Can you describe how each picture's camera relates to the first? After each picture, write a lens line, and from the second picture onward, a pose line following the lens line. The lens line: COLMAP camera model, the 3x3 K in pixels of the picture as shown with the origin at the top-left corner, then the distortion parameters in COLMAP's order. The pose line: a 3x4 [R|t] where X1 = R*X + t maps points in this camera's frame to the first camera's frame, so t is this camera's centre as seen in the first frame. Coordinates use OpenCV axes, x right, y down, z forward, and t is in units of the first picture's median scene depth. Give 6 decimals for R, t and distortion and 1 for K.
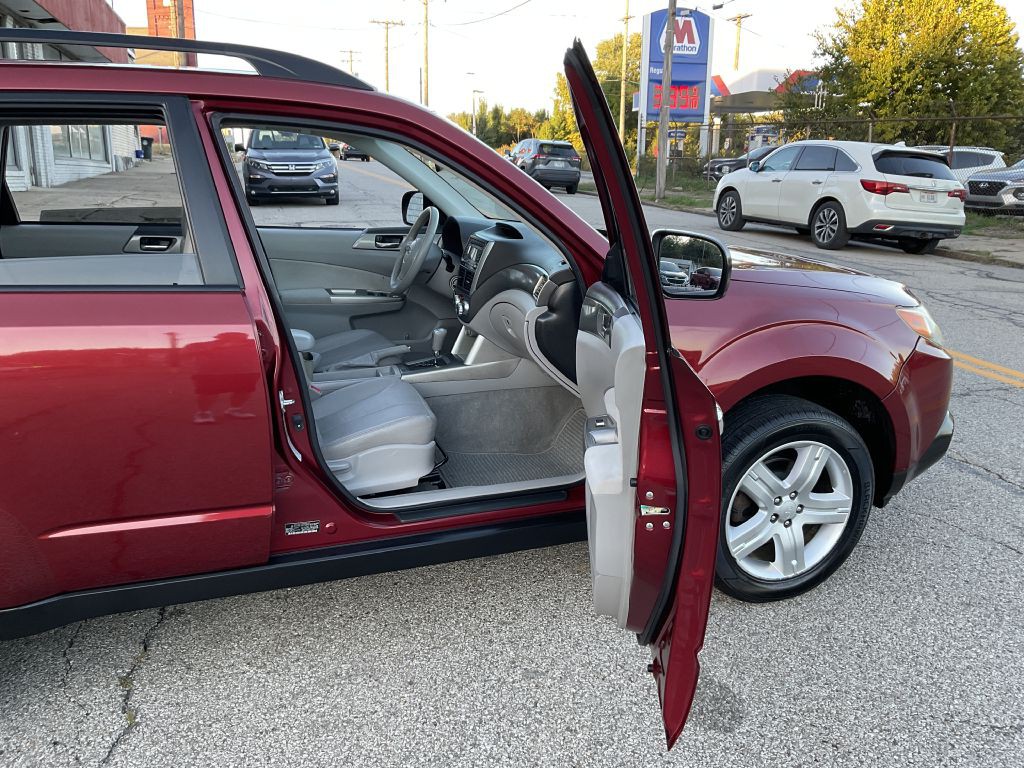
lens RADIAL K [[850.3, 0, 508.0], [0, 850.3, 384.4], [0, 0, 1]] dist [0.046344, -0.090788]
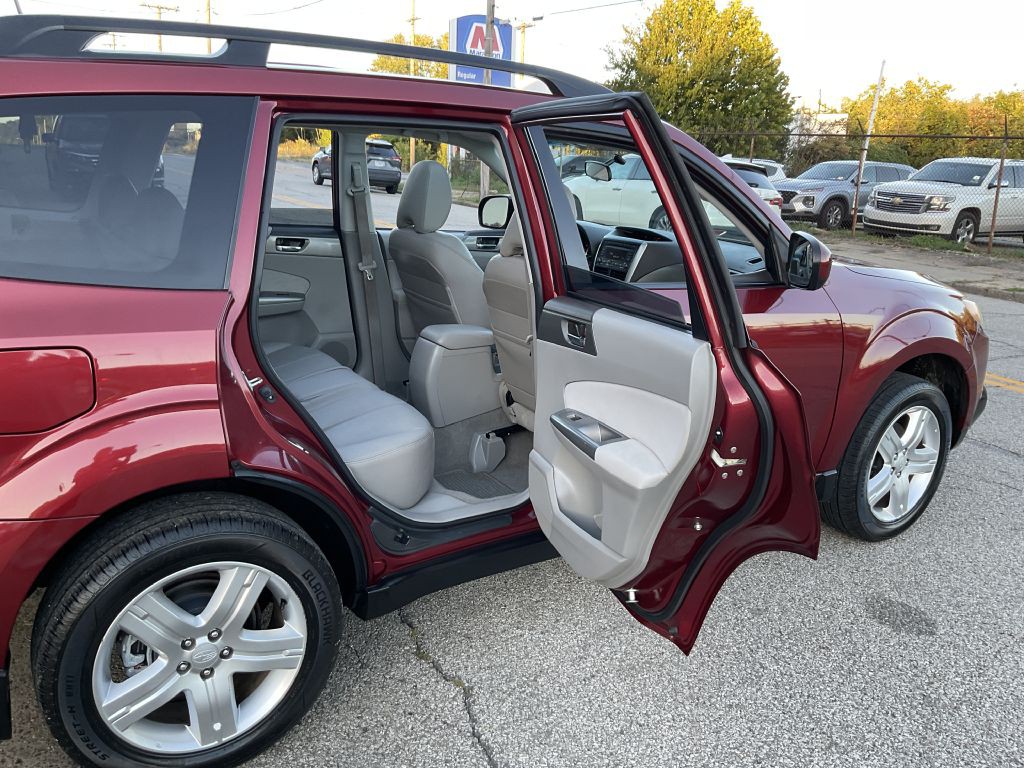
lens RADIAL K [[850.3, 0, 507.8], [0, 850.3, 386.5], [0, 0, 1]] dist [0.046344, -0.090788]
pose [[0.968025, -0.036720, 0.248151, -0.087375], [0.036103, 0.999323, 0.007038, 0.001184], [-0.248241, 0.002146, 0.968696, -0.008786]]
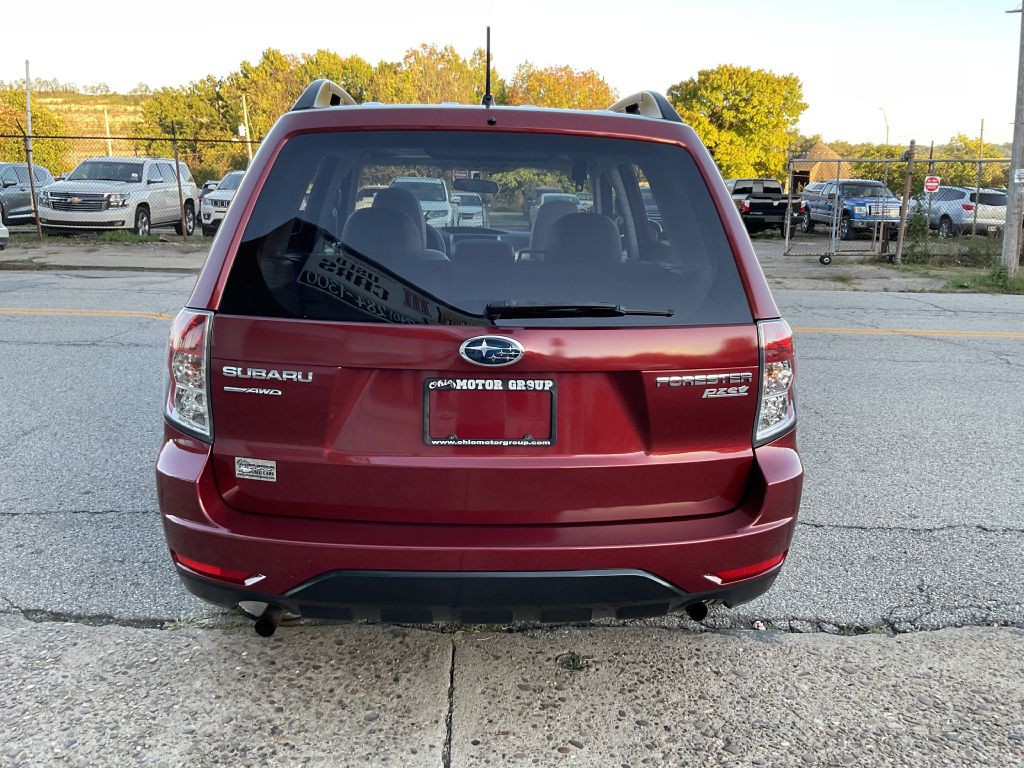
lens RADIAL K [[850.3, 0, 514.4], [0, 850.3, 384.5], [0, 0, 1]] dist [0.046344, -0.090788]
pose [[0.247311, -0.230741, 0.941061, -0.290878], [0.242566, 0.955048, 0.170424, -0.031702], [-0.938083, 0.186122, 0.292164, 0.107505]]
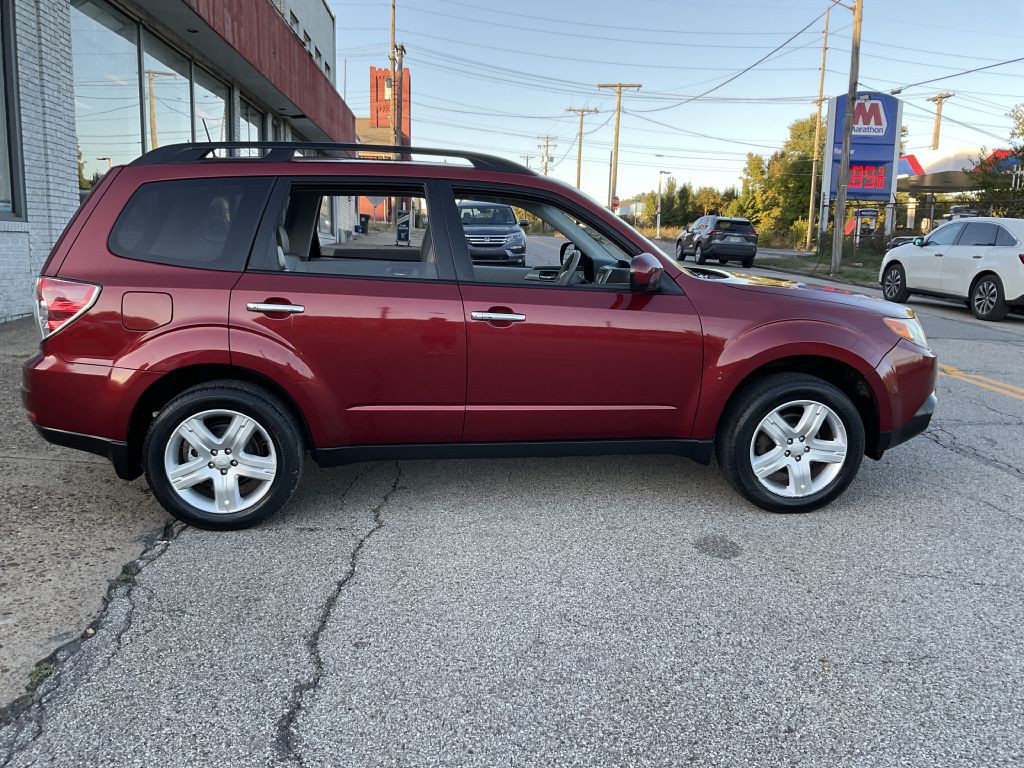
lens RADIAL K [[850.3, 0, 509.5], [0, 850.3, 385.3], [0, 0, 1]] dist [0.046344, -0.090788]
pose [[0.977271, 0.046504, -0.206830, 0.023441], [-0.064065, 0.994812, -0.079029, 0.031365], [0.202082, 0.090484, 0.975180, -0.094124]]
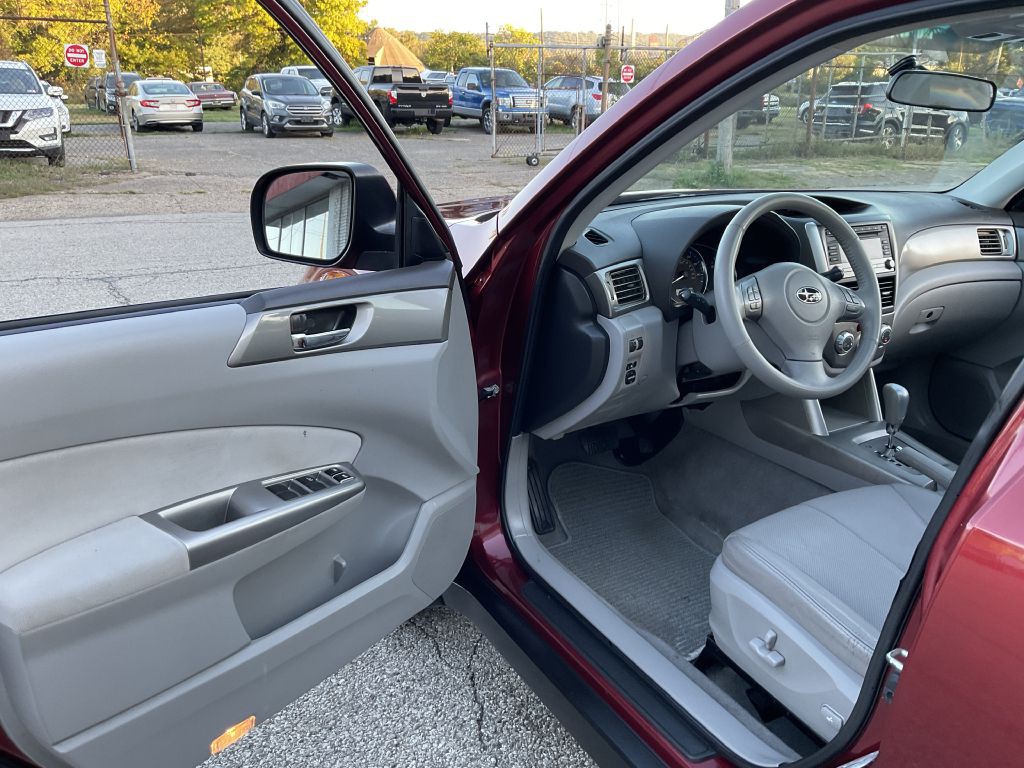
lens RADIAL K [[850.3, 0, 517.7], [0, 850.3, 384.0], [0, 0, 1]] dist [0.046344, -0.090788]
pose [[-0.238885, -0.343472, 0.908274, -0.100131], [0.231548, 0.888225, 0.396790, -0.070760], [-0.943037, 0.305096, -0.132653, 0.261560]]
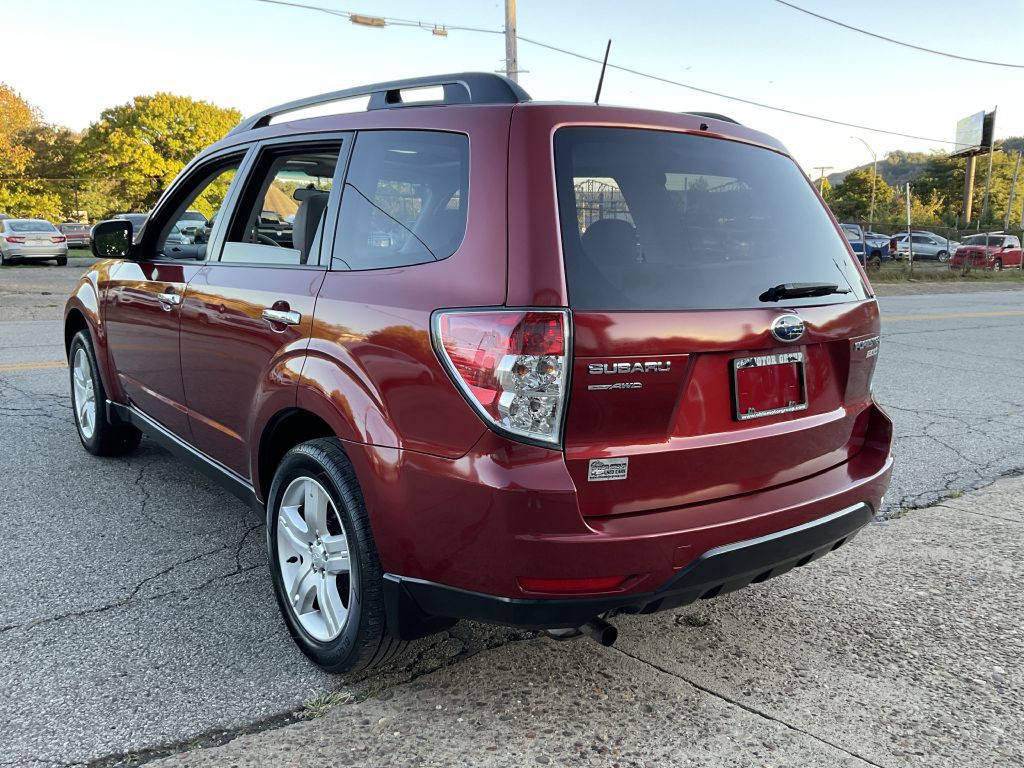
lens RADIAL K [[850.3, 0, 522.0], [0, 850.3, 373.6], [0, 0, 1]] dist [0.046344, -0.090788]
pose [[-0.370222, -0.178292, 0.911673, -0.288179], [0.213088, 0.938940, 0.270158, -0.056257], [-0.904173, 0.294284, -0.309624, 0.229800]]
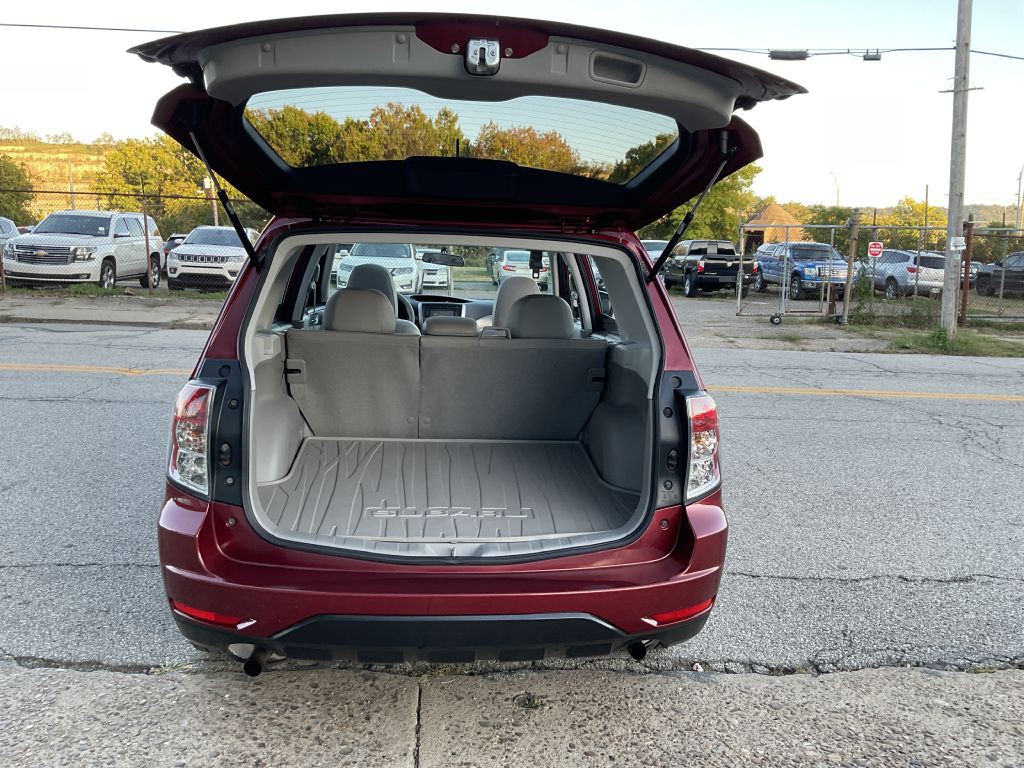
lens RADIAL K [[850.3, 0, 516.1], [0, 850.3, 375.0], [0, 0, 1]] dist [0.046344, -0.090788]
pose [[0.204131, -0.160162, 0.965753, -0.310356], [0.229618, 0.966837, 0.111807, -0.037754], [-0.951633, 0.198931, 0.234137, 0.101255]]
